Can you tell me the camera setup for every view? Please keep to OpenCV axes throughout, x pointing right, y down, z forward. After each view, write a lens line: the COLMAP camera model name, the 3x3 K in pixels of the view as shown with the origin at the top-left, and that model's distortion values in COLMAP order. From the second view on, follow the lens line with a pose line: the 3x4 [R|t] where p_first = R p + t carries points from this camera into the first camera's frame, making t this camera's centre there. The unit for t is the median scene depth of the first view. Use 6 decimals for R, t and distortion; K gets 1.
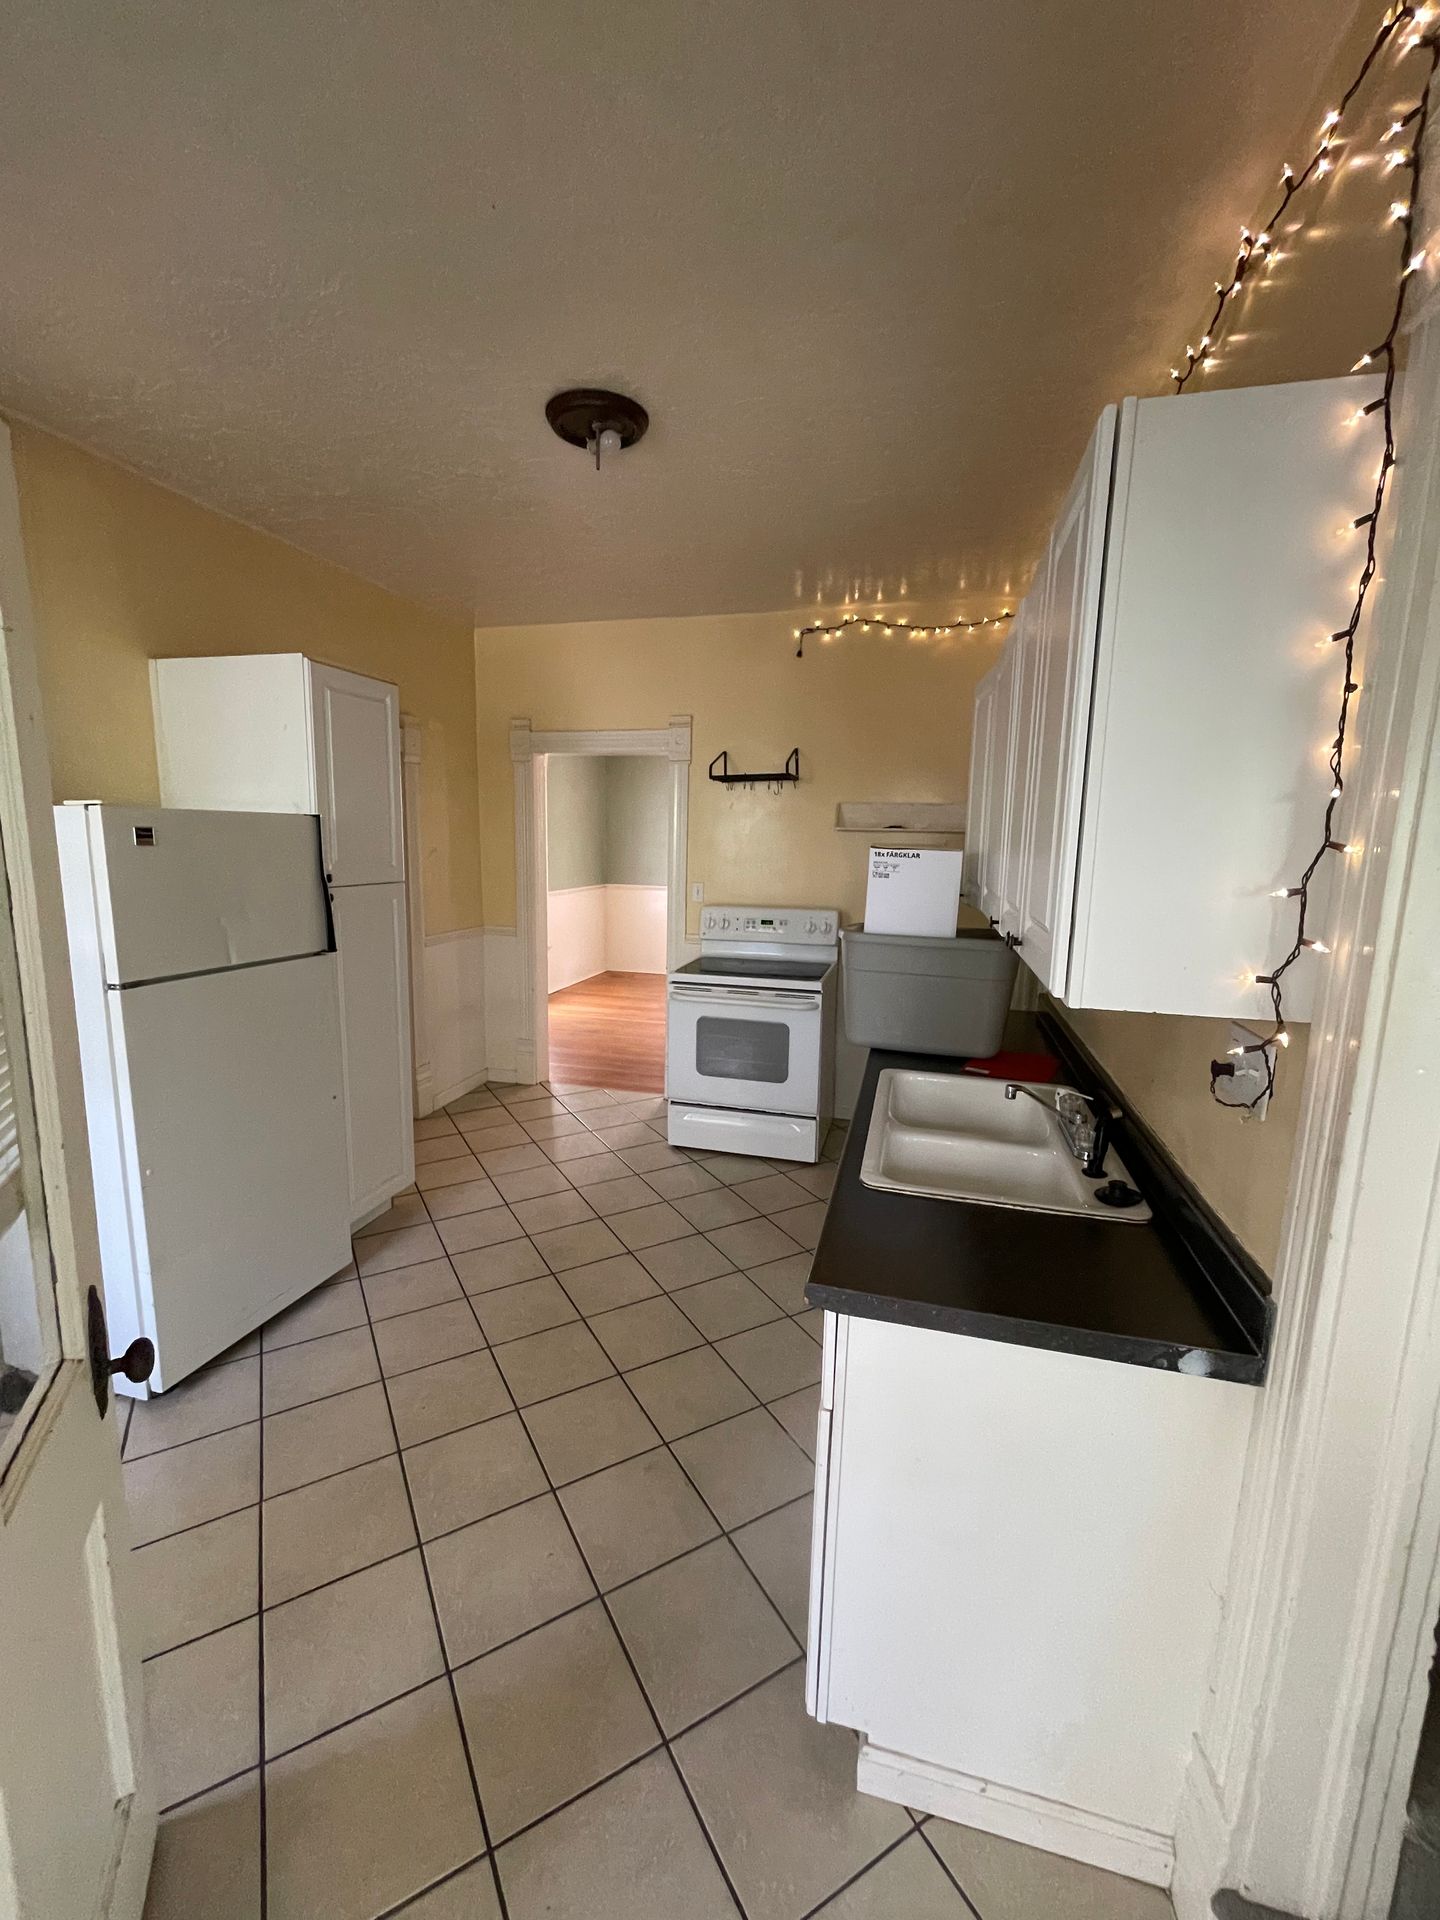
lens RADIAL K [[777.6, 0, 726.7], [0, 777.6, 958.0], [0, 0, 1]] dist [-0.000476, 0.001045]
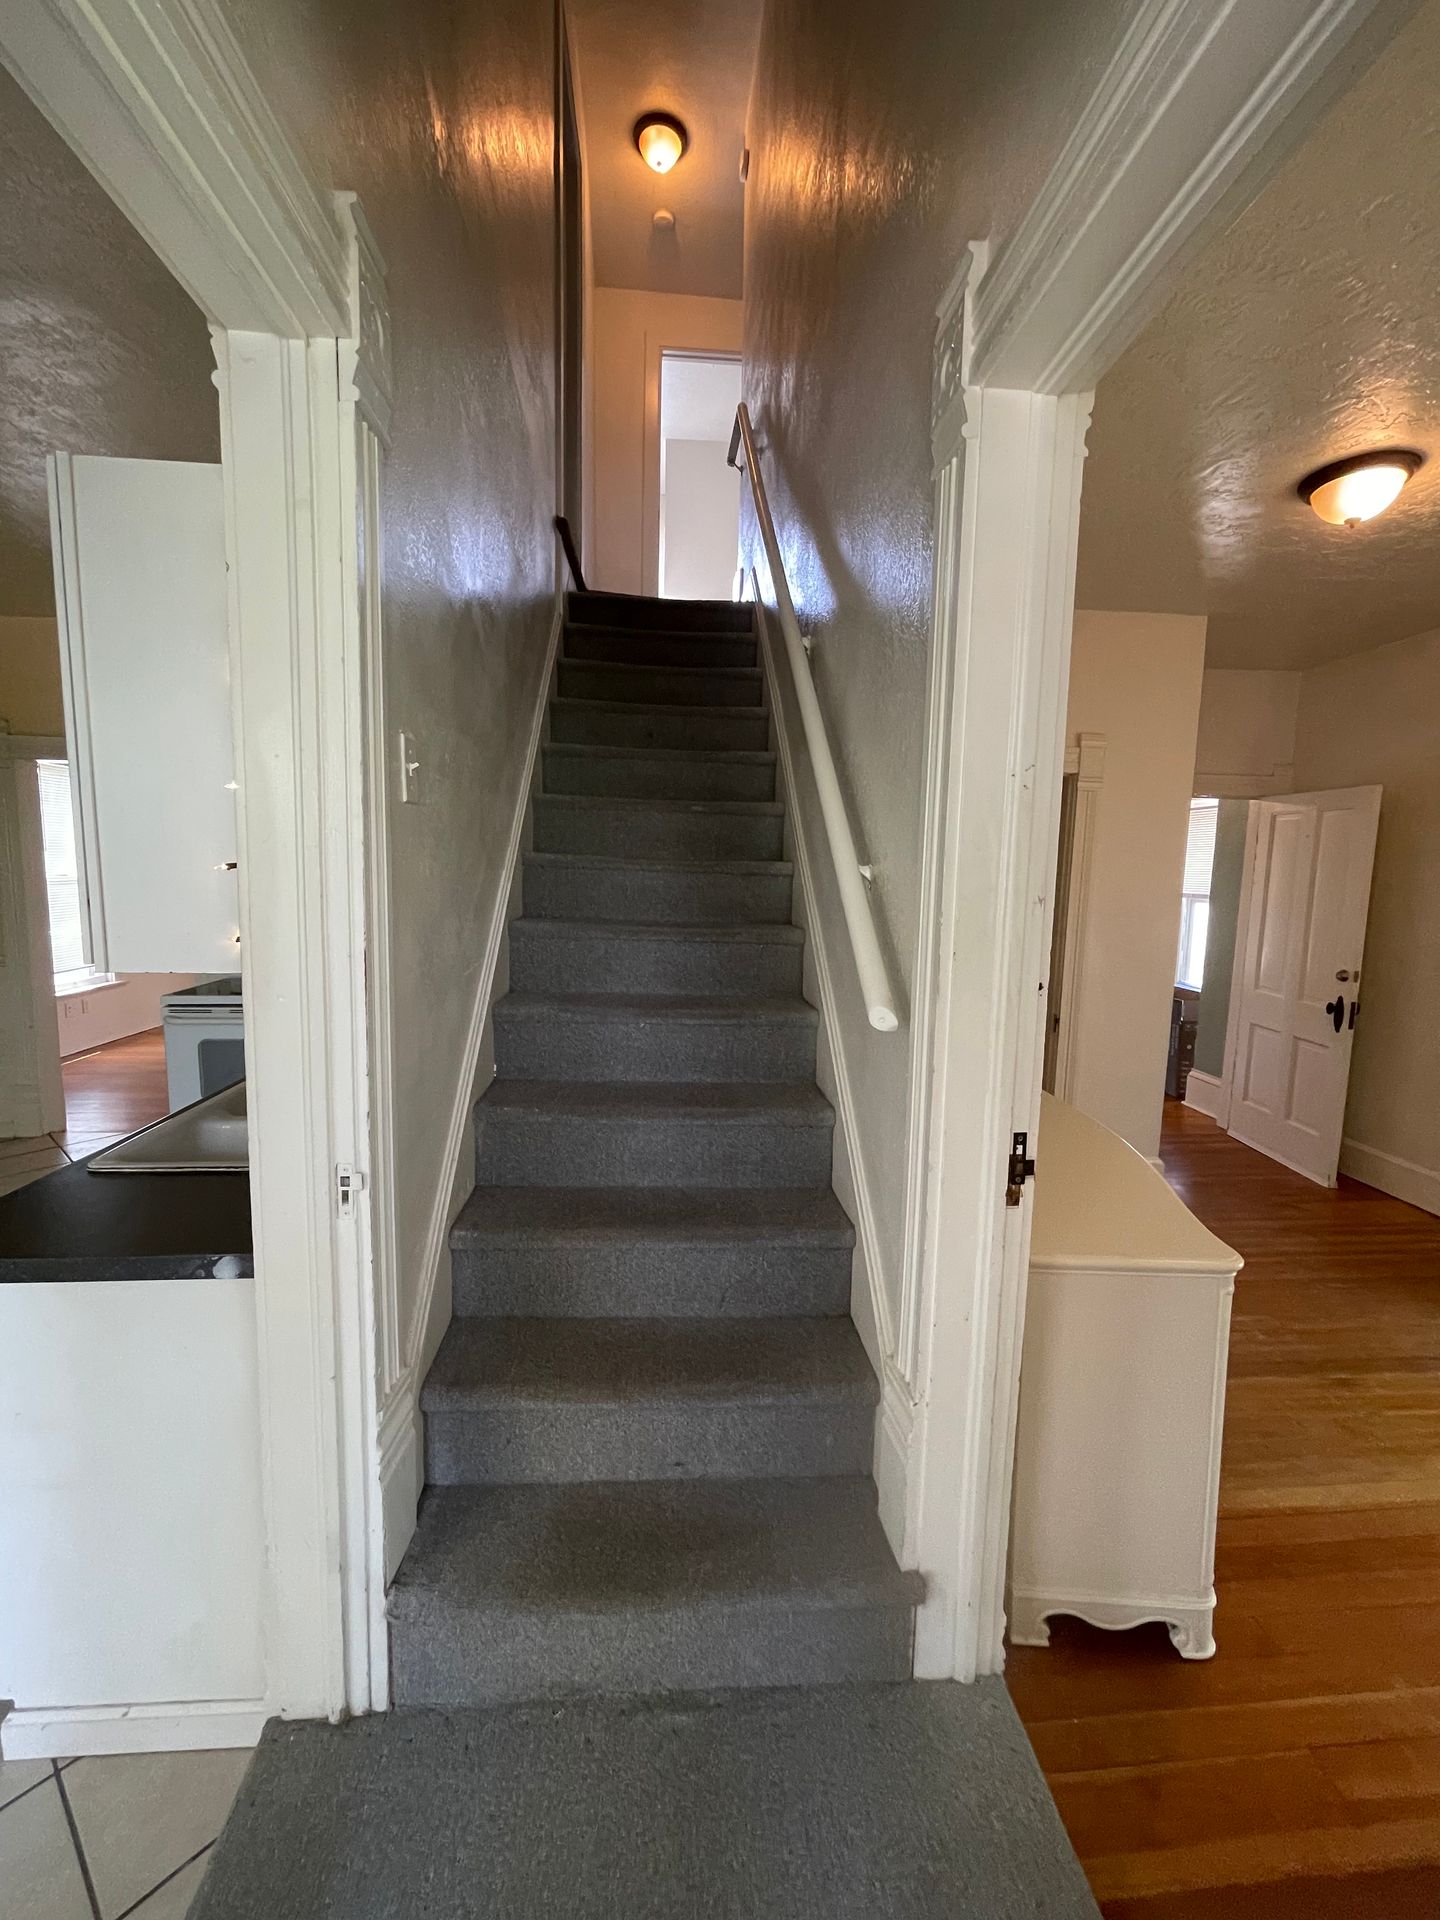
lens RADIAL K [[777.6, 0, 717.5], [0, 777.6, 964.8], [0, 0, 1]] dist [-0.000476, 0.001045]
pose [[0.949832, -0.034258, 0.310877, 0.793700], [0.044225, 0.998707, -0.025066, 0.103366], [-0.309617, 0.037557, 0.950119, -0.301513]]
